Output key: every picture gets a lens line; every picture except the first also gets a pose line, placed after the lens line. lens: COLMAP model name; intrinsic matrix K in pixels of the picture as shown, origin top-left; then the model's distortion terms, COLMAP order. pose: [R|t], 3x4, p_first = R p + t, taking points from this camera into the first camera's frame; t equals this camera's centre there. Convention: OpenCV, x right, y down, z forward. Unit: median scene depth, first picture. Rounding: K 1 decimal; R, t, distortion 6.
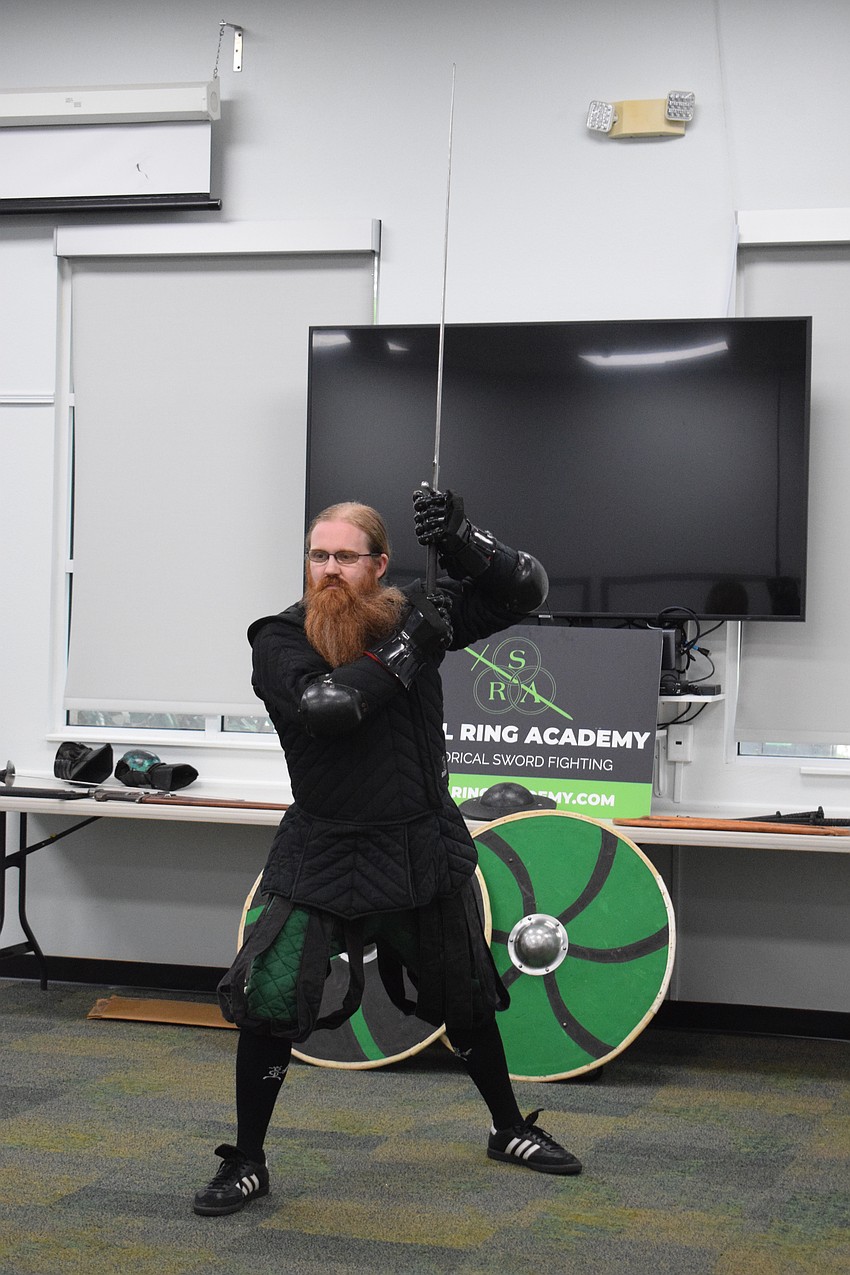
lens RADIAL K [[2695.6, 0, 425.0], [0, 2695.6, 637.5], [0, 0, 1]] dist [0.020394, 0.270525]
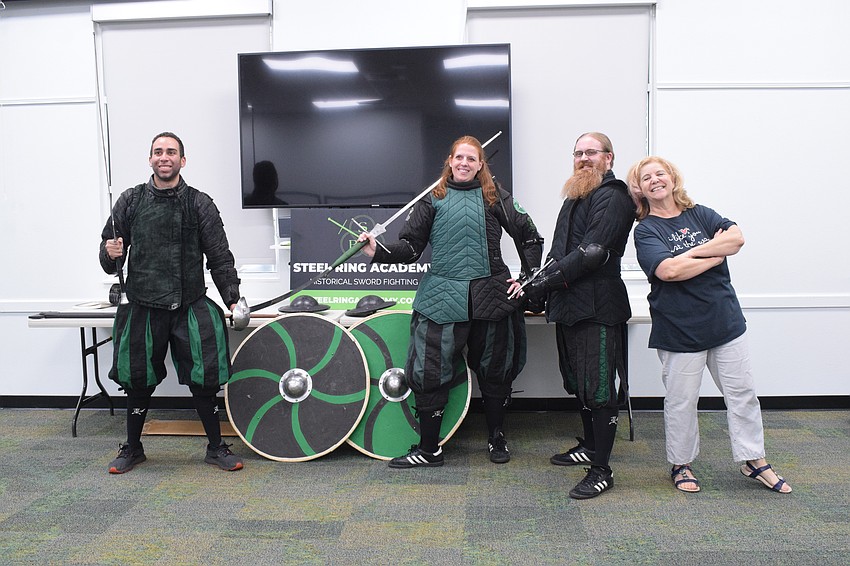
lens RADIAL K [[838.1, 0, 410.8], [0, 838.1, 282.6], [0, 0, 1]] dist [-0.114726, 0.126794]
pose [[0.972911, -0.059486, 0.223396, -0.066294], [0.041762, 0.995654, 0.083245, -0.001149], [-0.227377, -0.071660, 0.971167, 0.429035]]
